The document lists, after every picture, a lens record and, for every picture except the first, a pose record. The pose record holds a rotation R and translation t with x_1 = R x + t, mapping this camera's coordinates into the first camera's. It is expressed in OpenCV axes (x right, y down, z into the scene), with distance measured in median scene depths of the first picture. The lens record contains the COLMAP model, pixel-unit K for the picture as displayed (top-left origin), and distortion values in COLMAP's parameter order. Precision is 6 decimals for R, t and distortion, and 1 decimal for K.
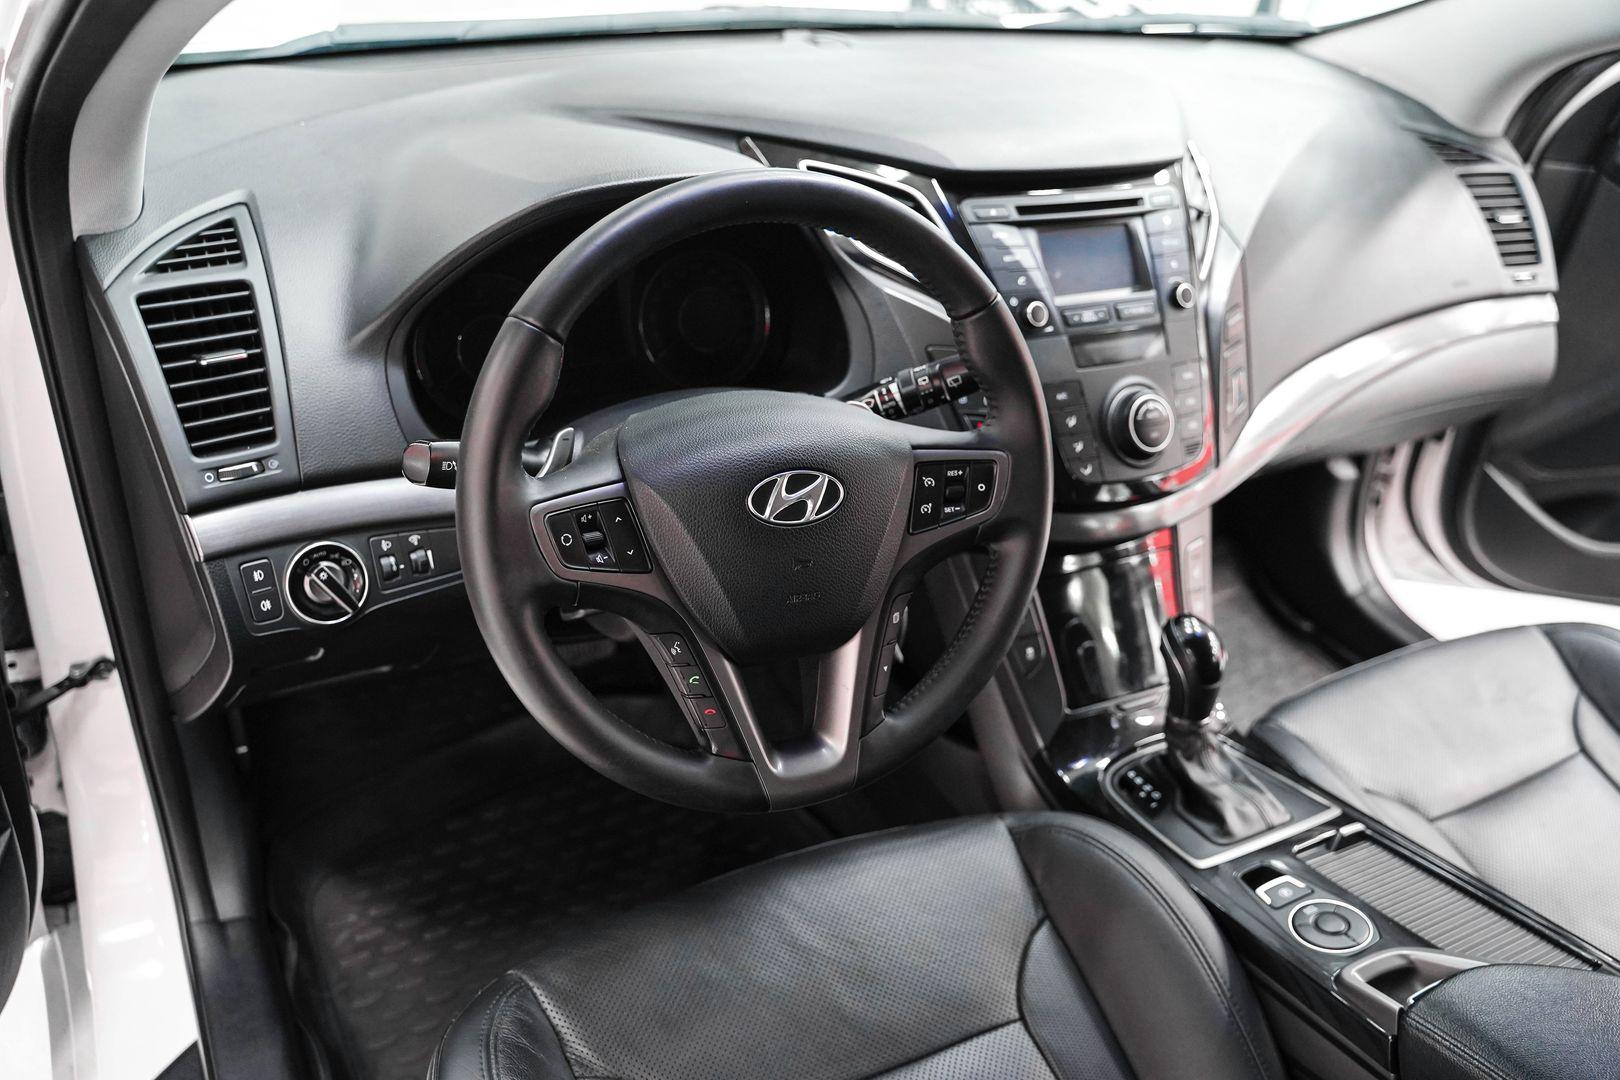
lens RADIAL K [[1324.8, 0, 816.4], [0, 1324.8, 539.1], [0, 0, 1]] dist [-0.123036, 0.102327]
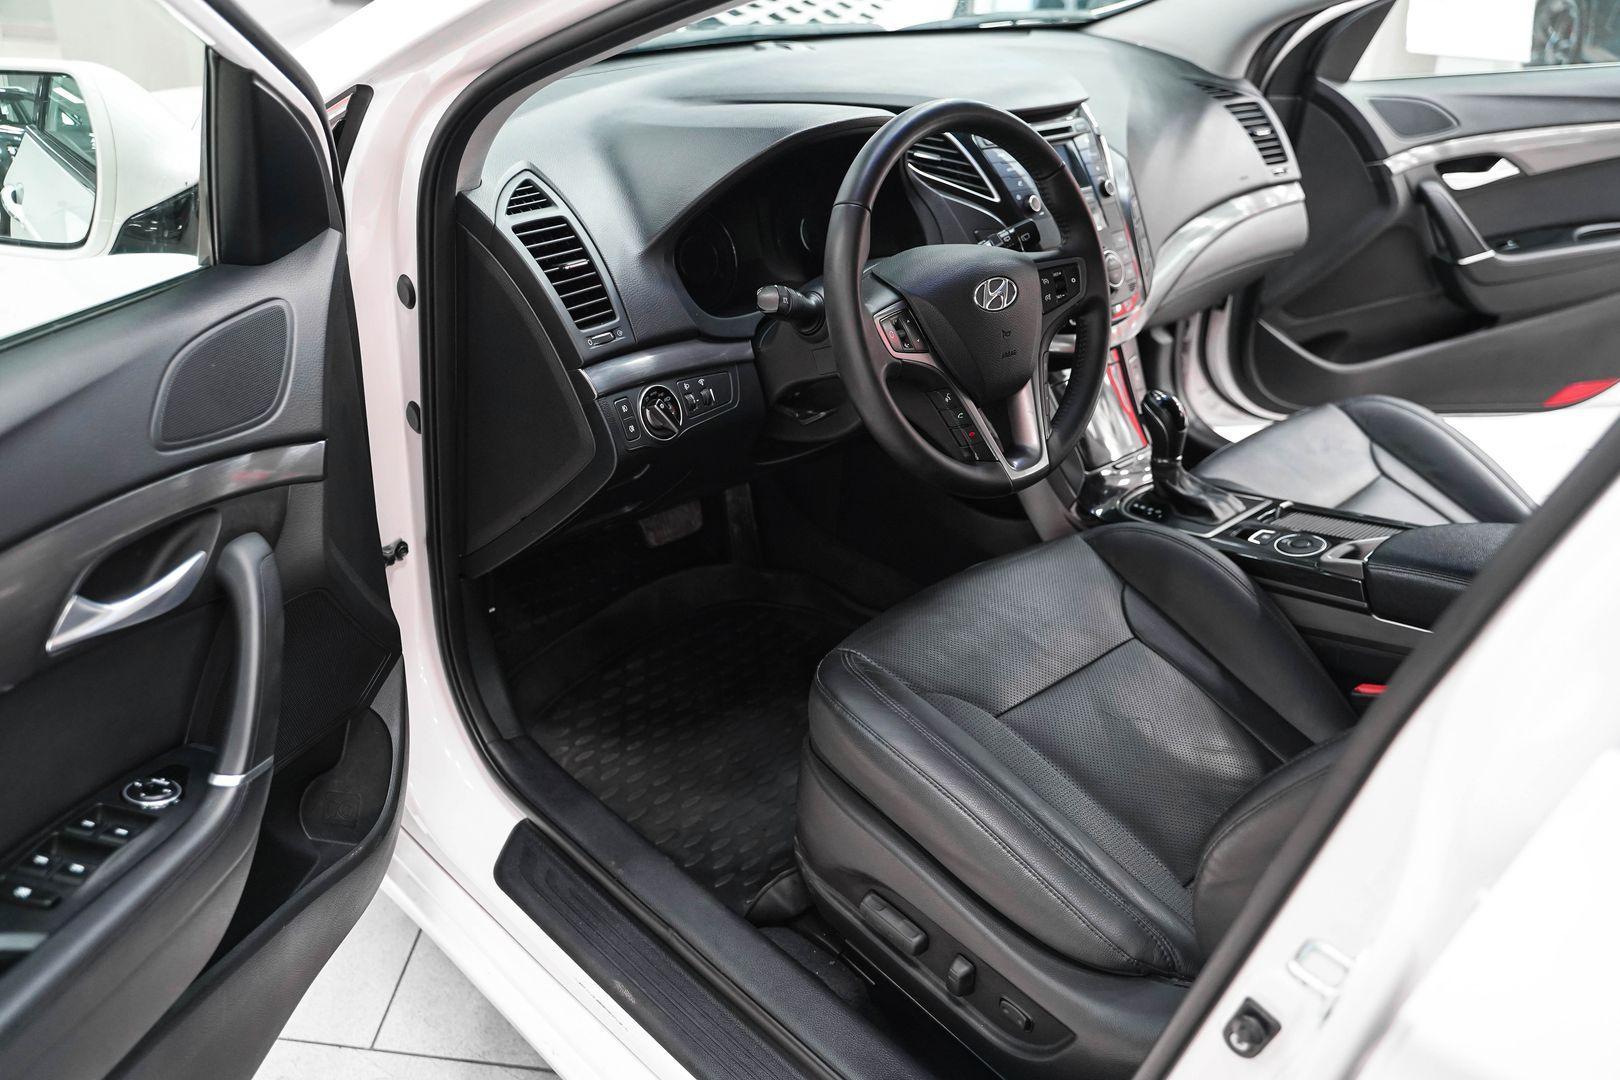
lens RADIAL K [[1324.8, 0, 816.4], [0, 1324.8, 539.1], [0, 0, 1]] dist [-0.123036, 0.102327]
pose [[0.960437, -0.160606, 0.227523, -0.442241], [0.167654, 0.985774, -0.011865, 0.170551], [-0.222381, 0.049541, 0.973700, -0.358341]]
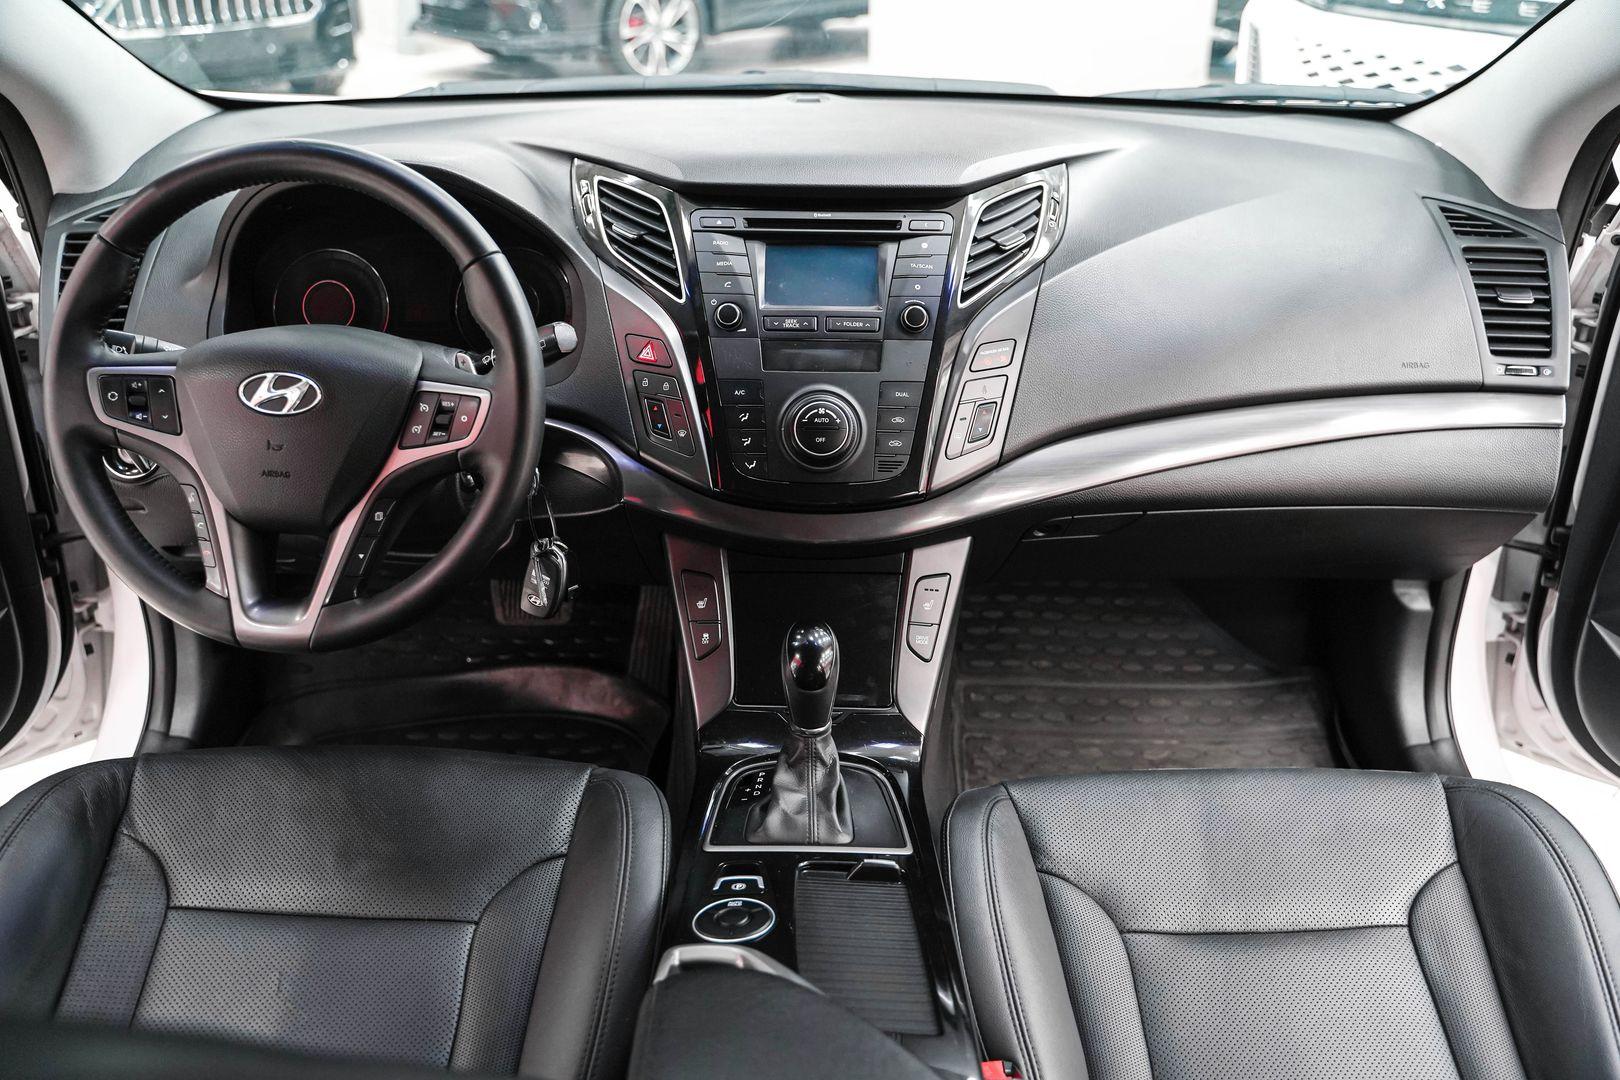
lens RADIAL K [[1324.8, 0, 816.4], [0, 1324.8, 539.1], [0, 0, 1]] dist [-0.123036, 0.102327]
pose [[0.884481, 0.144318, -0.443695, 0.684330], [-0.190329, 0.979842, -0.060704, 0.055717], [0.425990, 0.138140, 0.894120, 0.090056]]
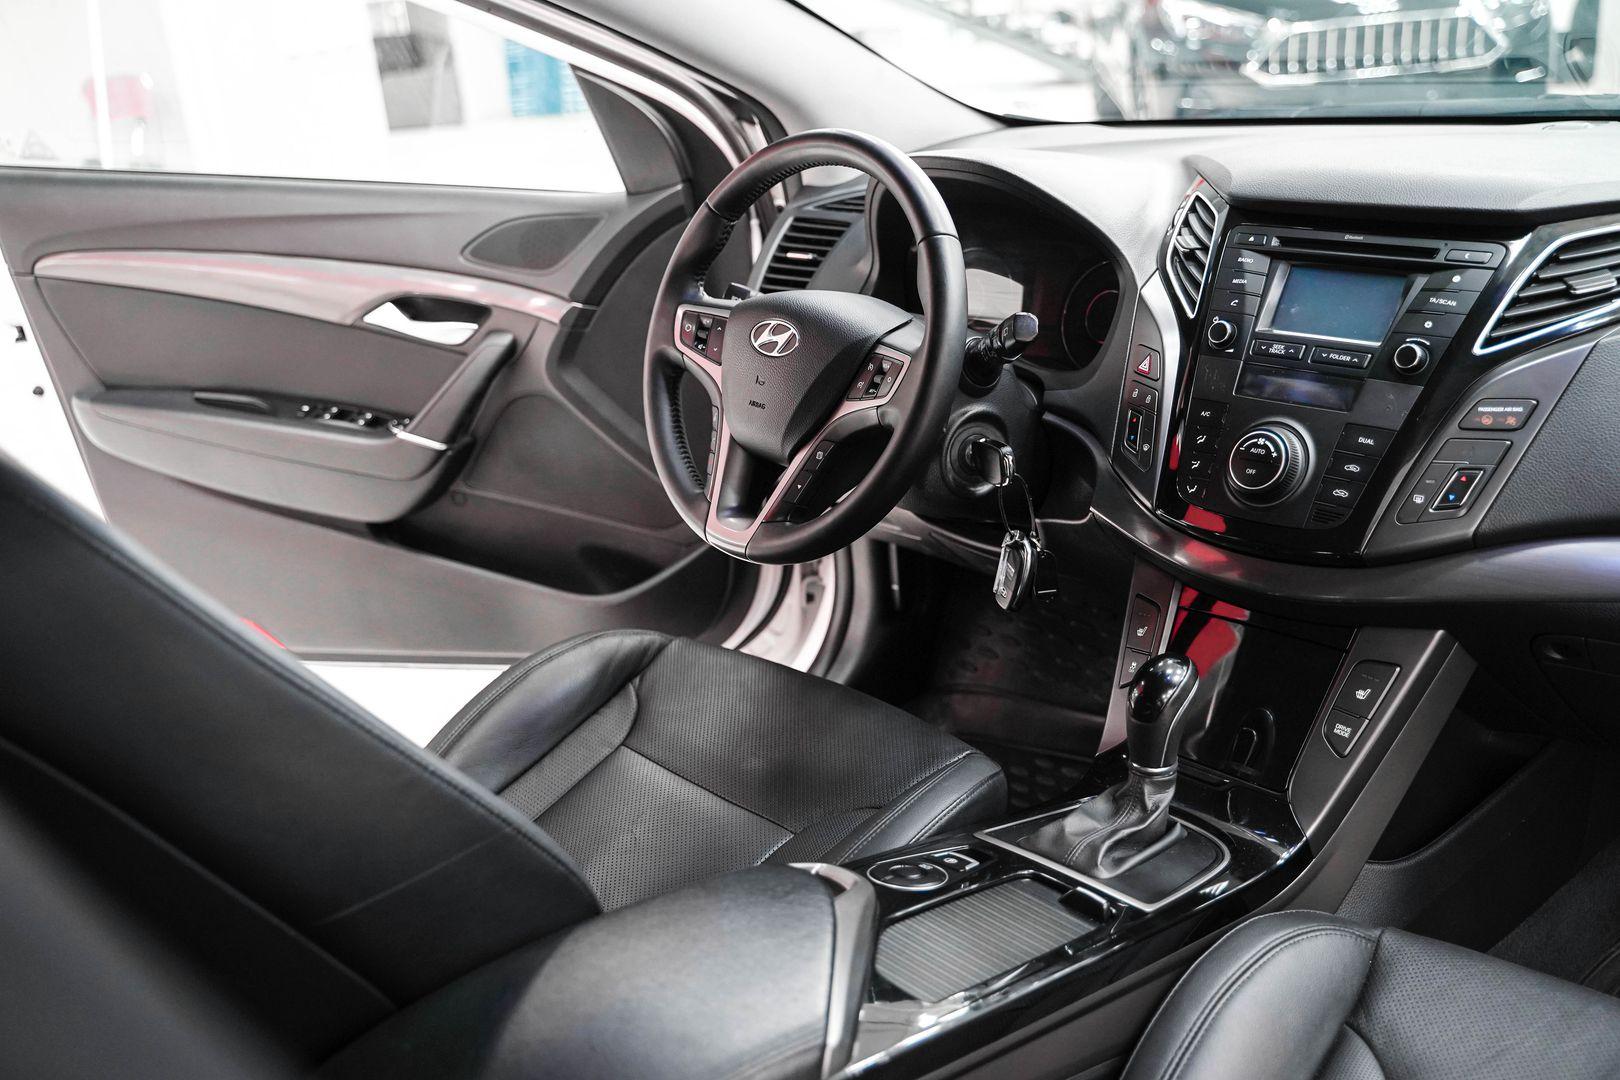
lens RADIAL K [[1606.3, 0, 802.9], [0, 1606.3, 547.2], [0, 0, 1]] dist [-0.070502, 0.113472]
pose [[0.259290, 0.228529, -0.938373, 1.184840], [-0.420916, 0.901213, 0.103172, -0.013752], [0.869251, 0.368225, 0.329868, 0.354514]]
